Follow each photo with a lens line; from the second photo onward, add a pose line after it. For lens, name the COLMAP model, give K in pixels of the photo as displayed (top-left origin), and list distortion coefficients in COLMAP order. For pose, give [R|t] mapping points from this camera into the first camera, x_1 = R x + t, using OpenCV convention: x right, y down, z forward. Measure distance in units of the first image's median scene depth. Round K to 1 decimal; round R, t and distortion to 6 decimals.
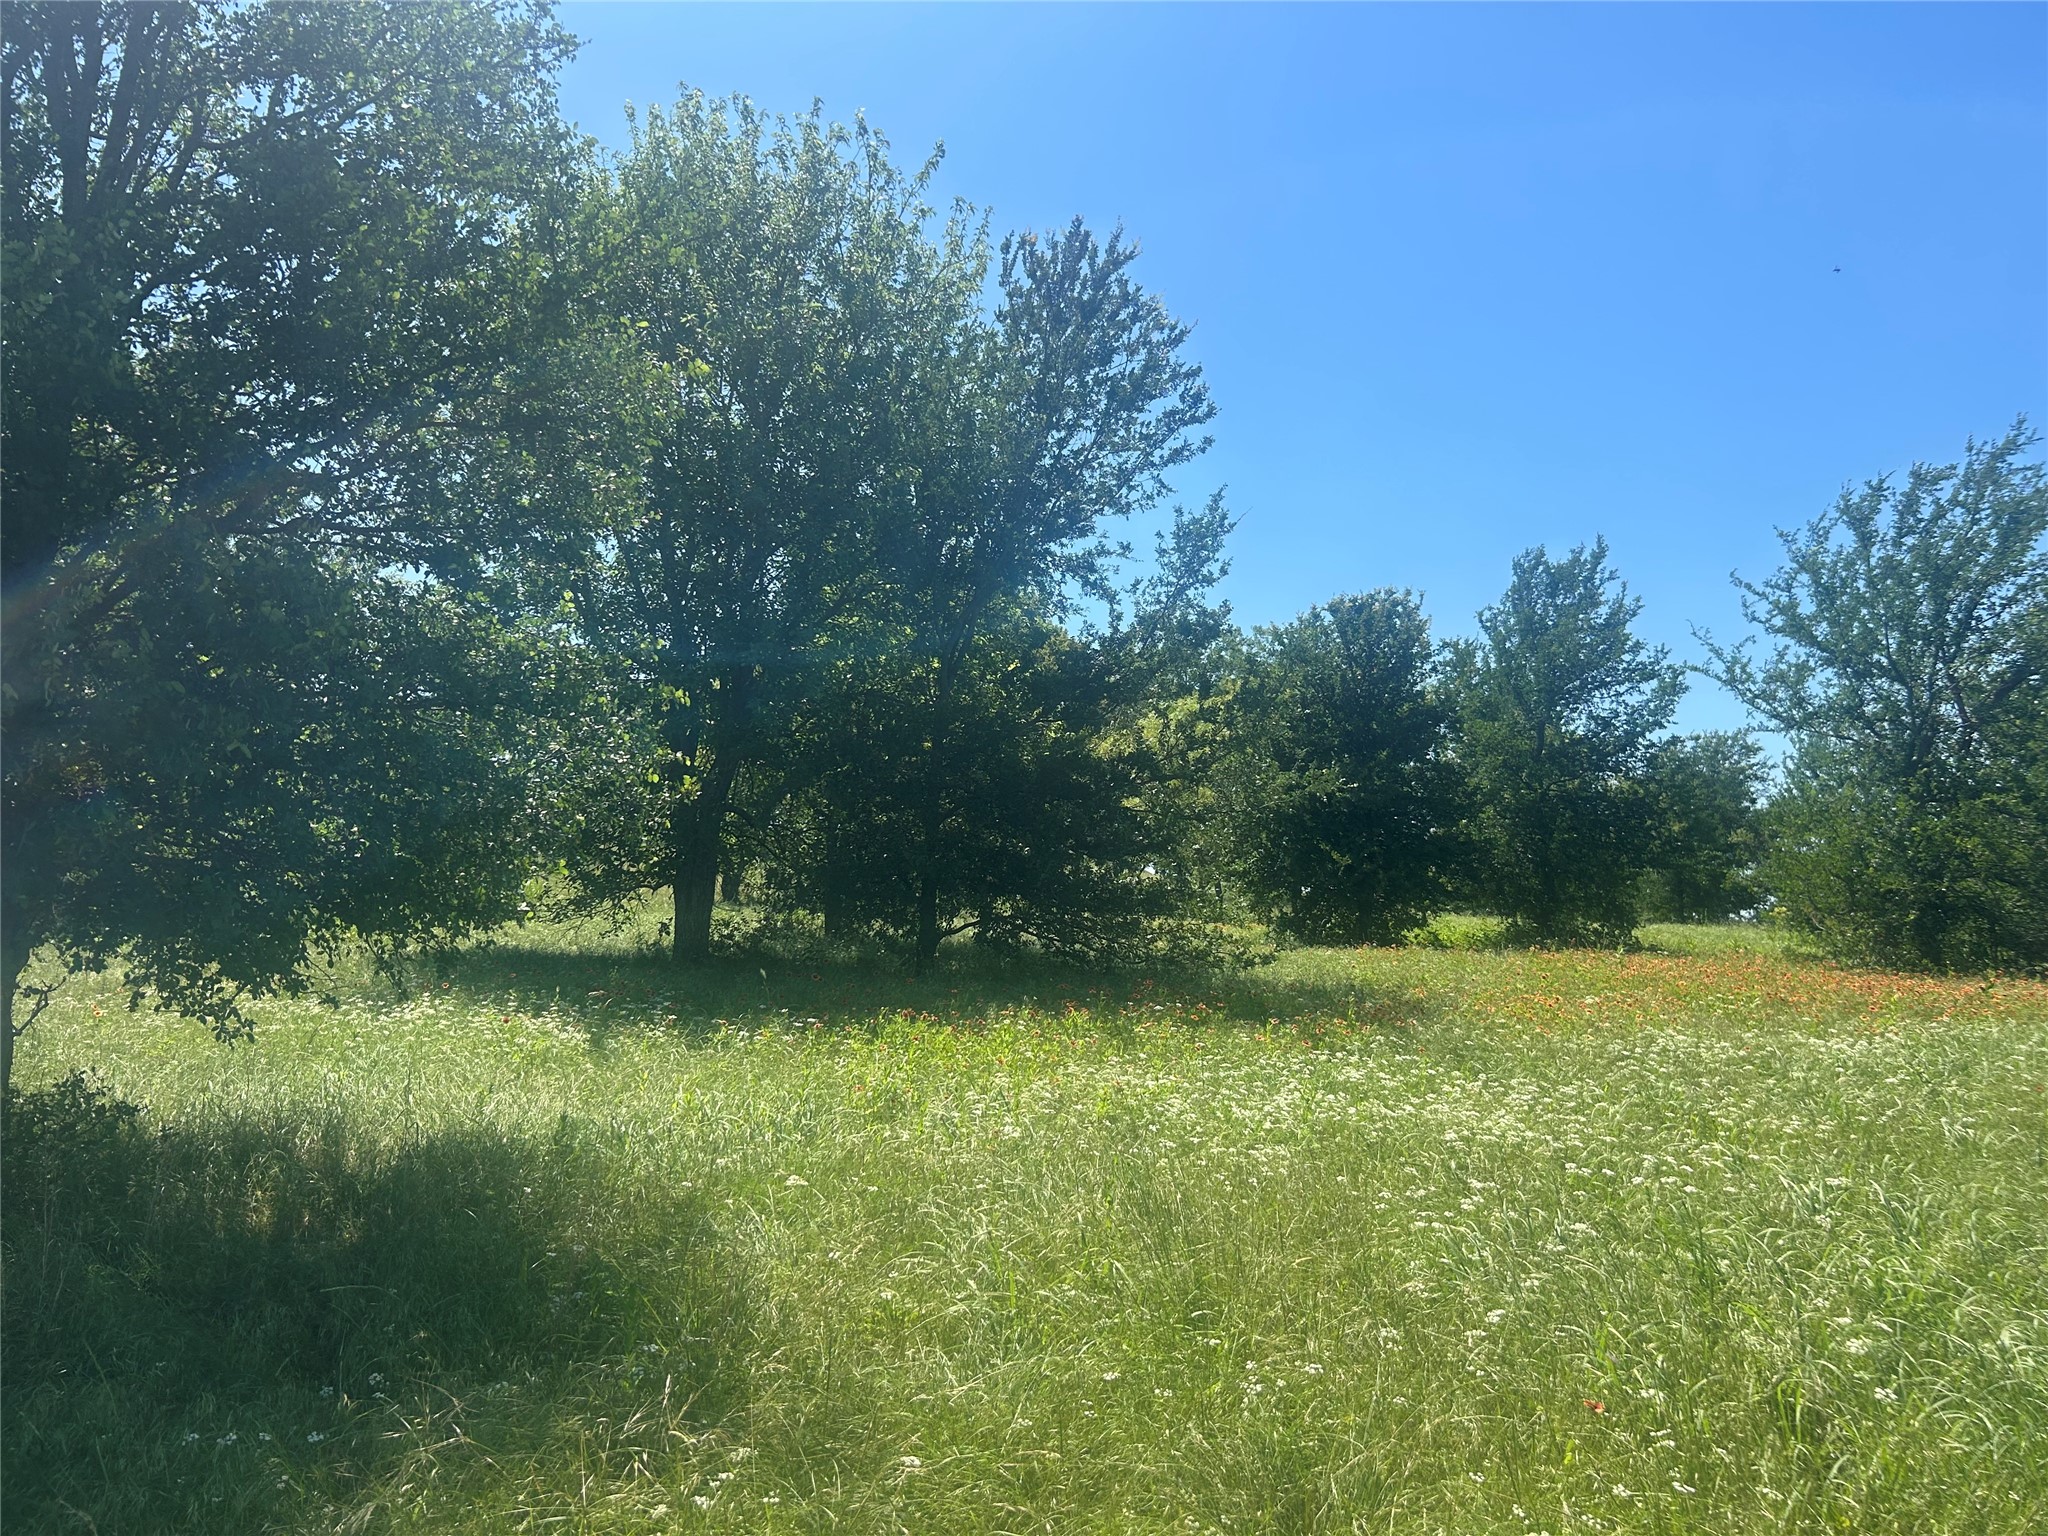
lens RADIAL K [[1482.7, 0, 1022.8], [0, 1482.7, 772.2], [0, 0, 1]] dist [-0.014333, -0.003636]
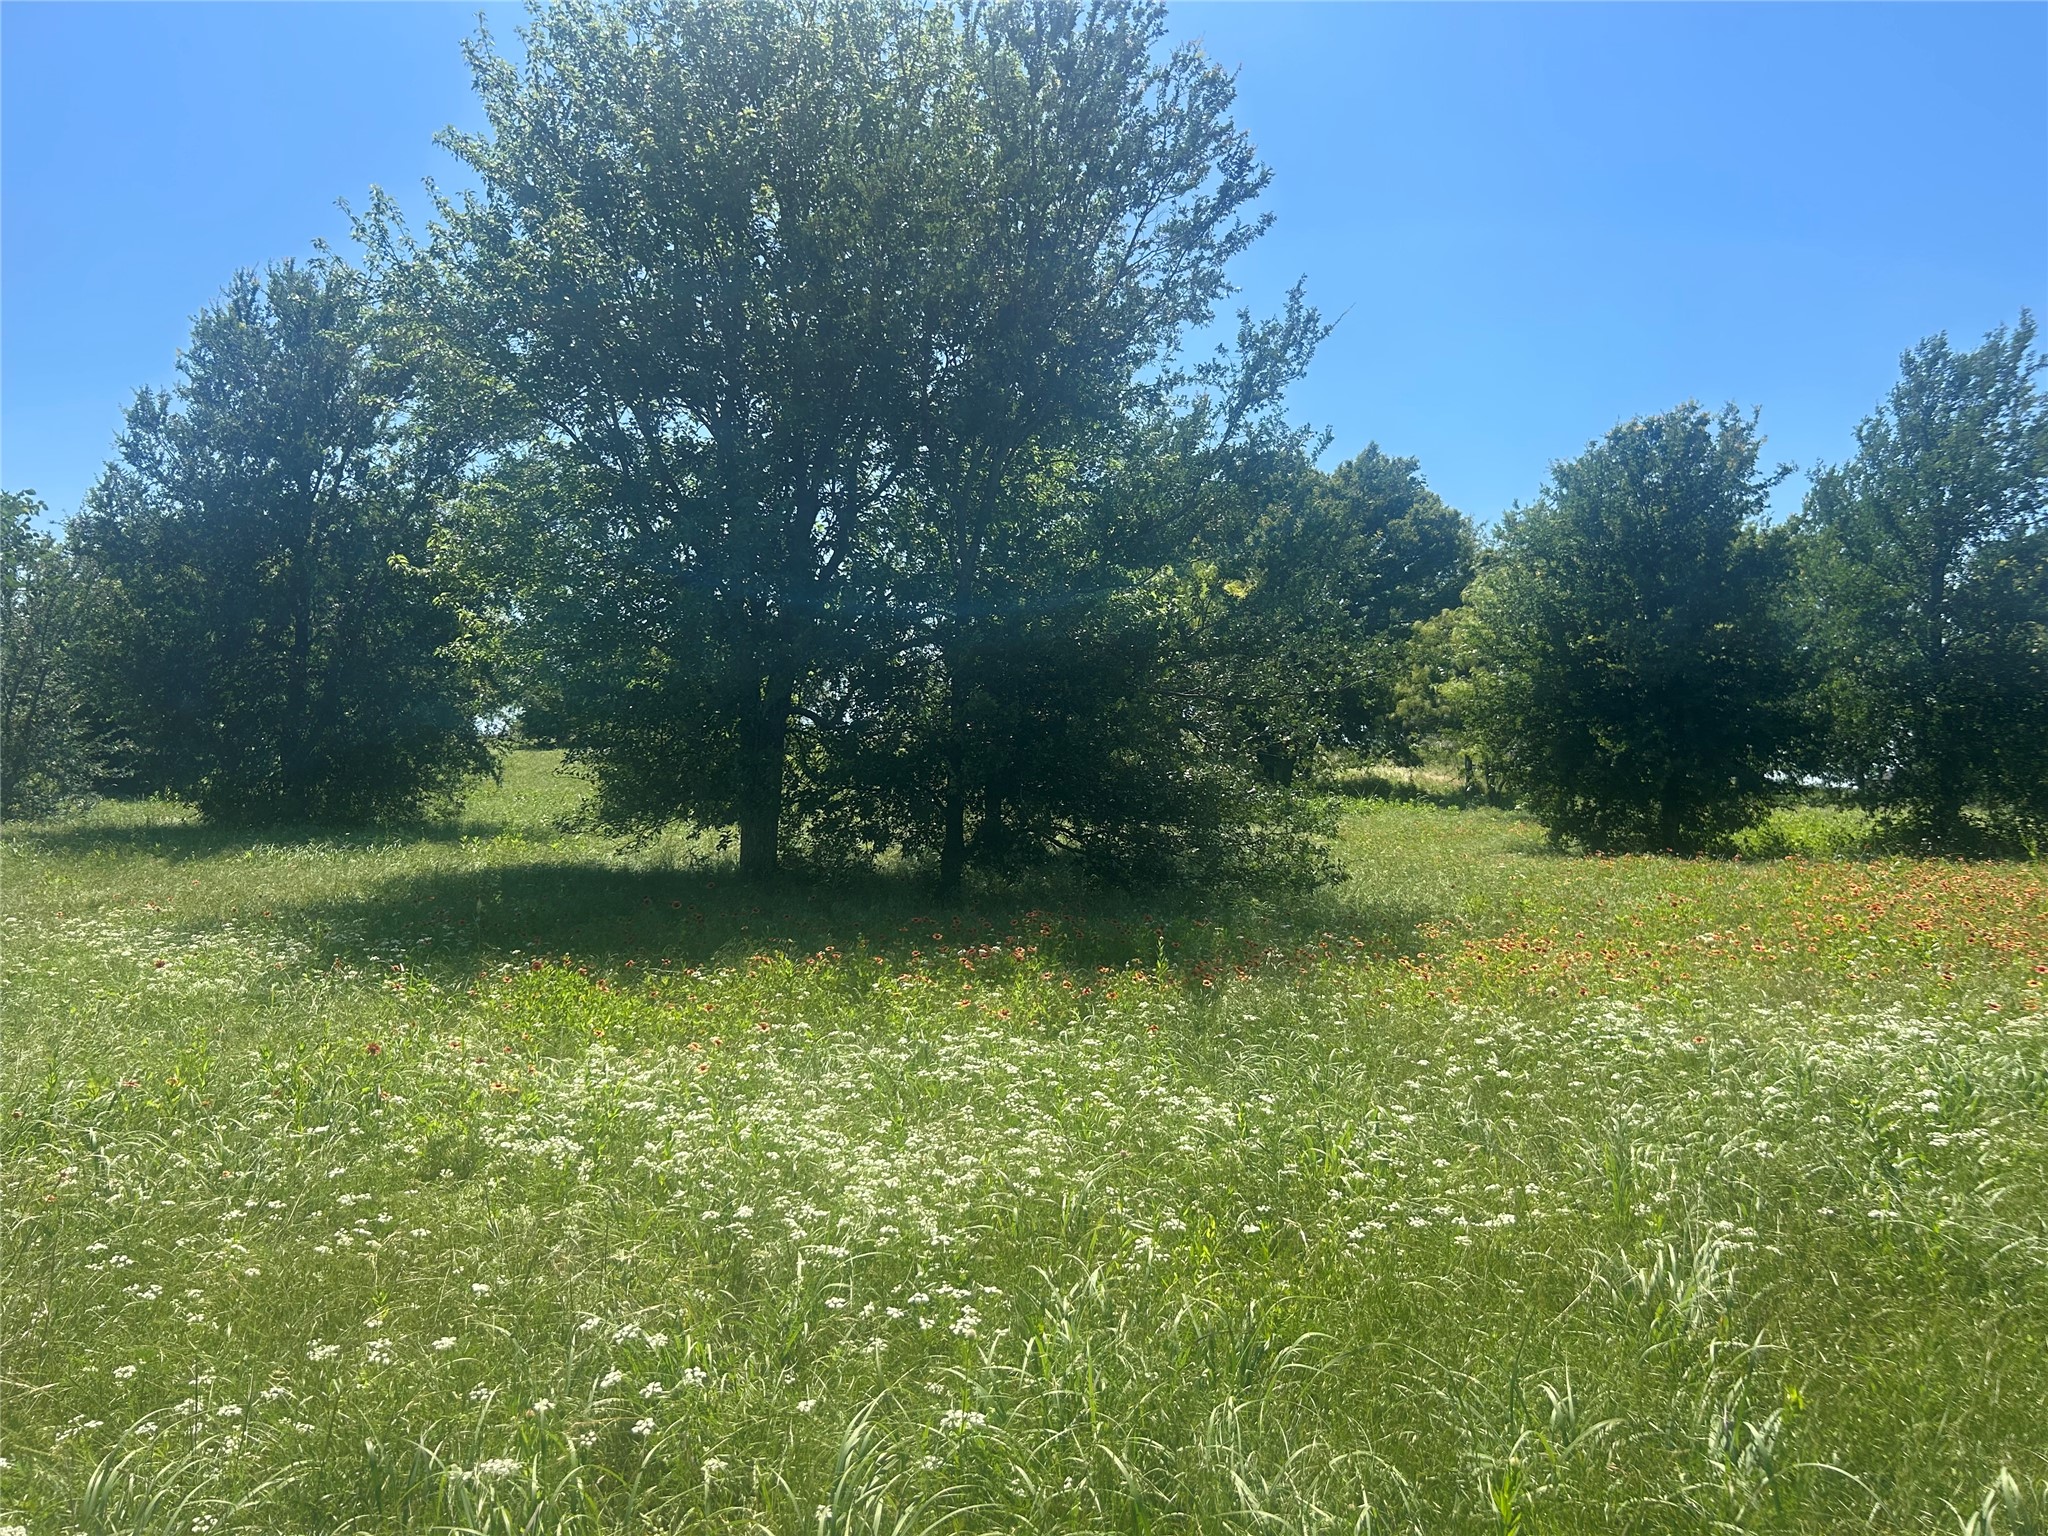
lens RADIAL K [[1482.7, 0, 1024.7], [0, 1482.7, 764.3], [0, 0, 1]] dist [-0.014333, -0.003636]
pose [[0.948096, -0.025805, -0.316937, 0.160024], [0.044673, 0.997626, 0.052411, 0.011073], [0.314832, -0.063849, 0.946997, 0.131715]]
